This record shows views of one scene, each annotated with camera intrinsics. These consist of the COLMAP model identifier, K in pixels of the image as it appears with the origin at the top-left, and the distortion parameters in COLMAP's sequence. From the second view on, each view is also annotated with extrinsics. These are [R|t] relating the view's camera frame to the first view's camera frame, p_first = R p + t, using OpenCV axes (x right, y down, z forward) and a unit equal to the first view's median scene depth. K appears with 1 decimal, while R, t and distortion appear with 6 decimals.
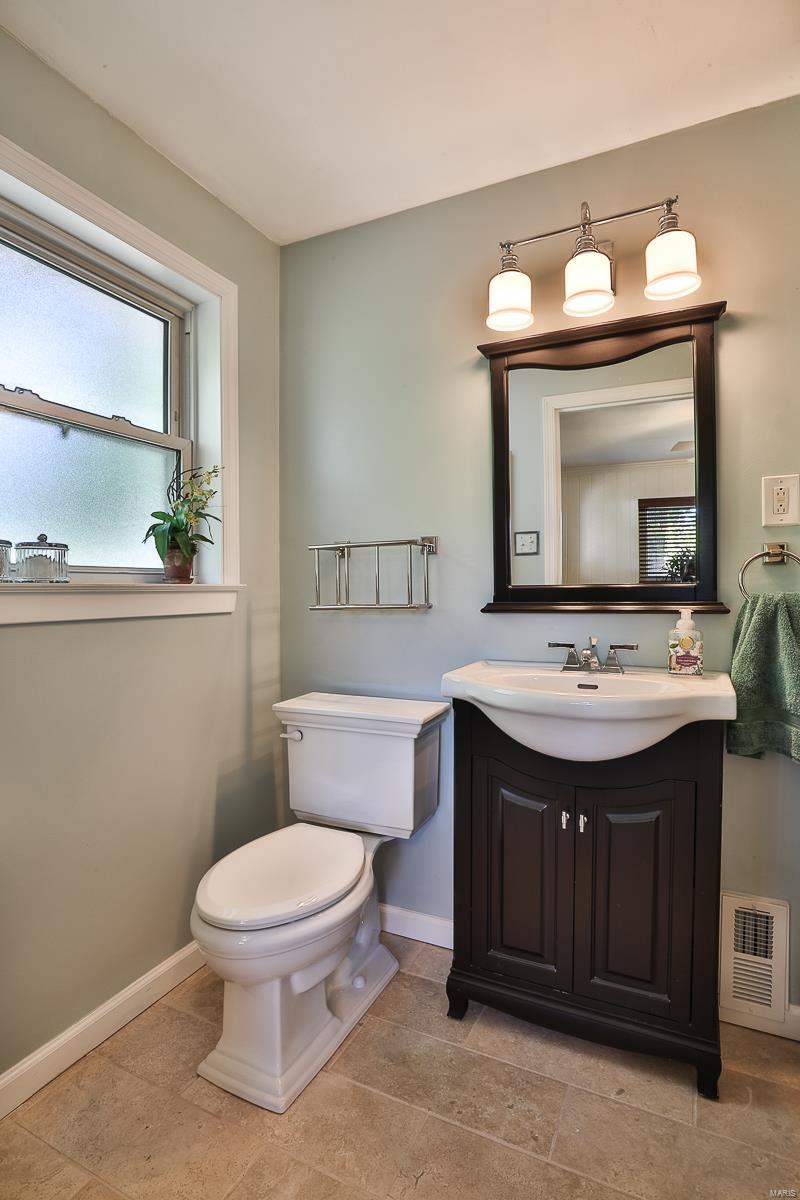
lens RADIAL K [[600.0, 0, 401.6], [0, 600.0, 597.9], [0, 0, 1]] dist [-0.025094, 0.002074]
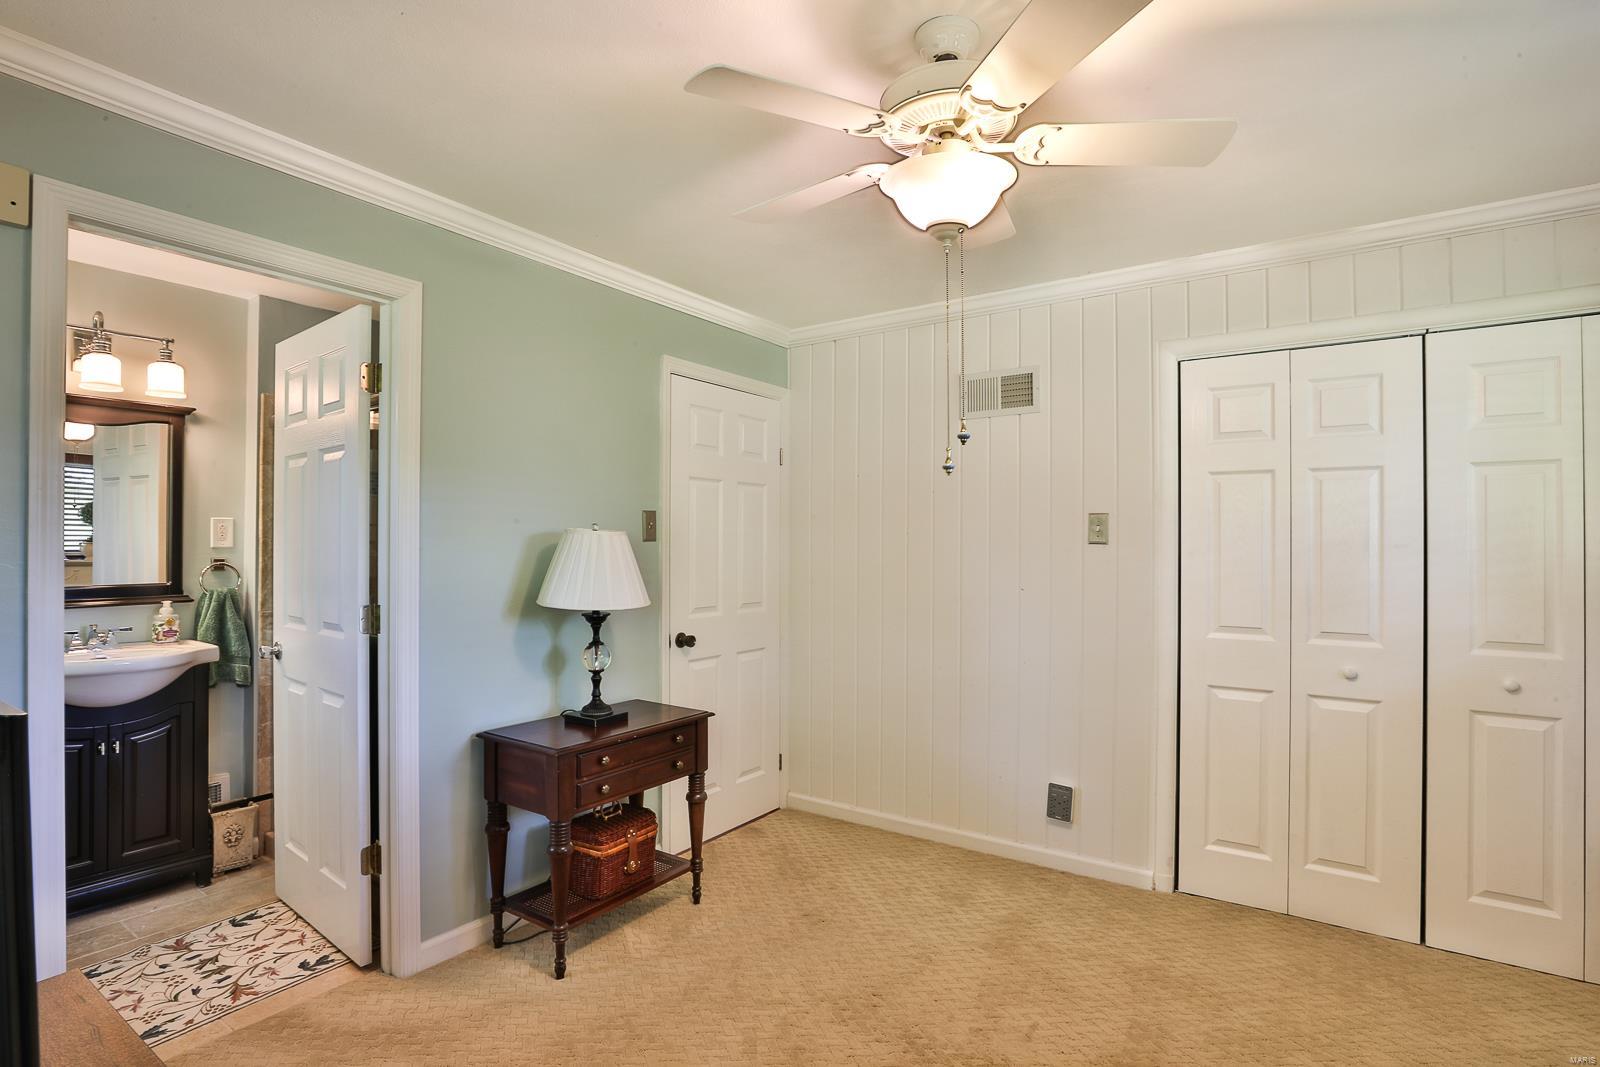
lens RADIAL K [[799.9, 0, 767.2], [0, 799.9, 539.5], [0, 0, 1]] dist [-0.025094, 0.002074]
pose [[0.183616, 0.020352, 0.982787, -1.268248], [0.017226, 0.999565, -0.023918, -0.064519], [-0.982847, 0.021321, 0.183185, -0.917263]]
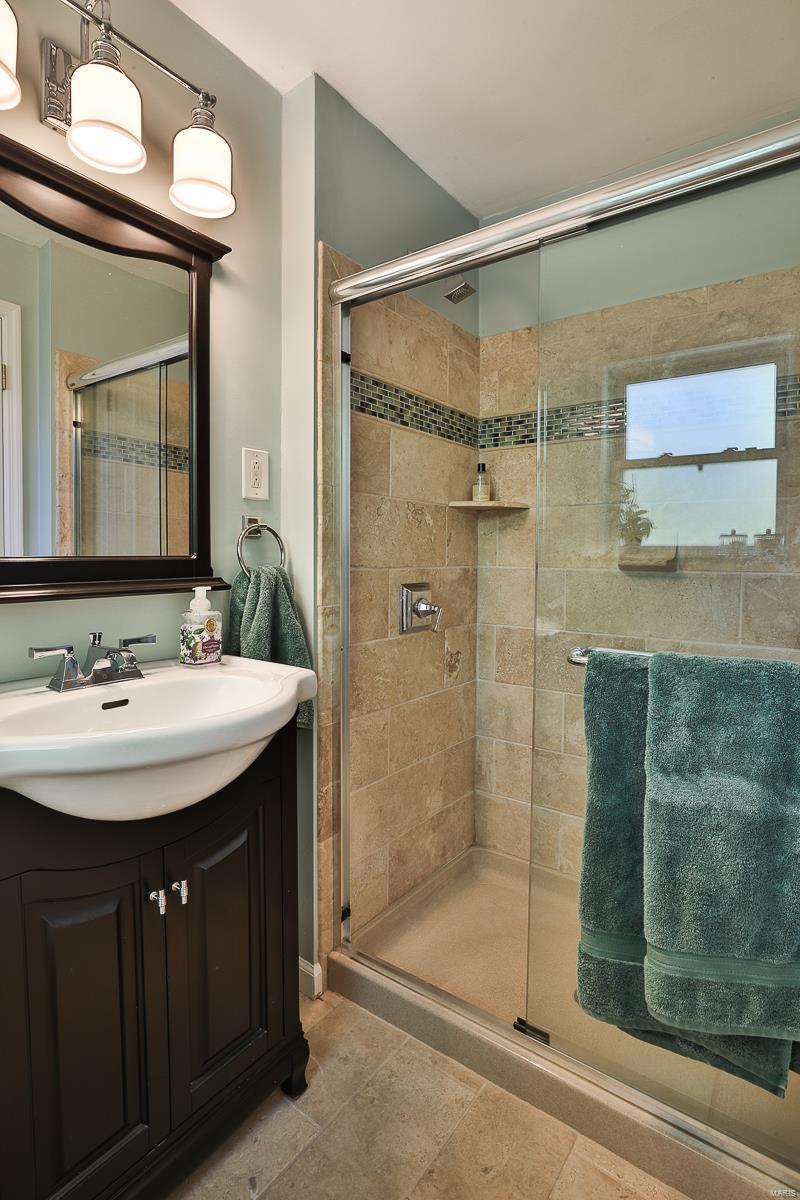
lens RADIAL K [[600.0, 0, 403.1], [0, 600.0, 580.1], [0, 0, 1]] dist [-0.025094, 0.002074]
pose [[0.170168, -0.031572, 0.984909, -0.323591], [0.015242, 0.999451, 0.029405, -0.011614], [-0.985297, 0.010008, 0.170556, 0.580525]]
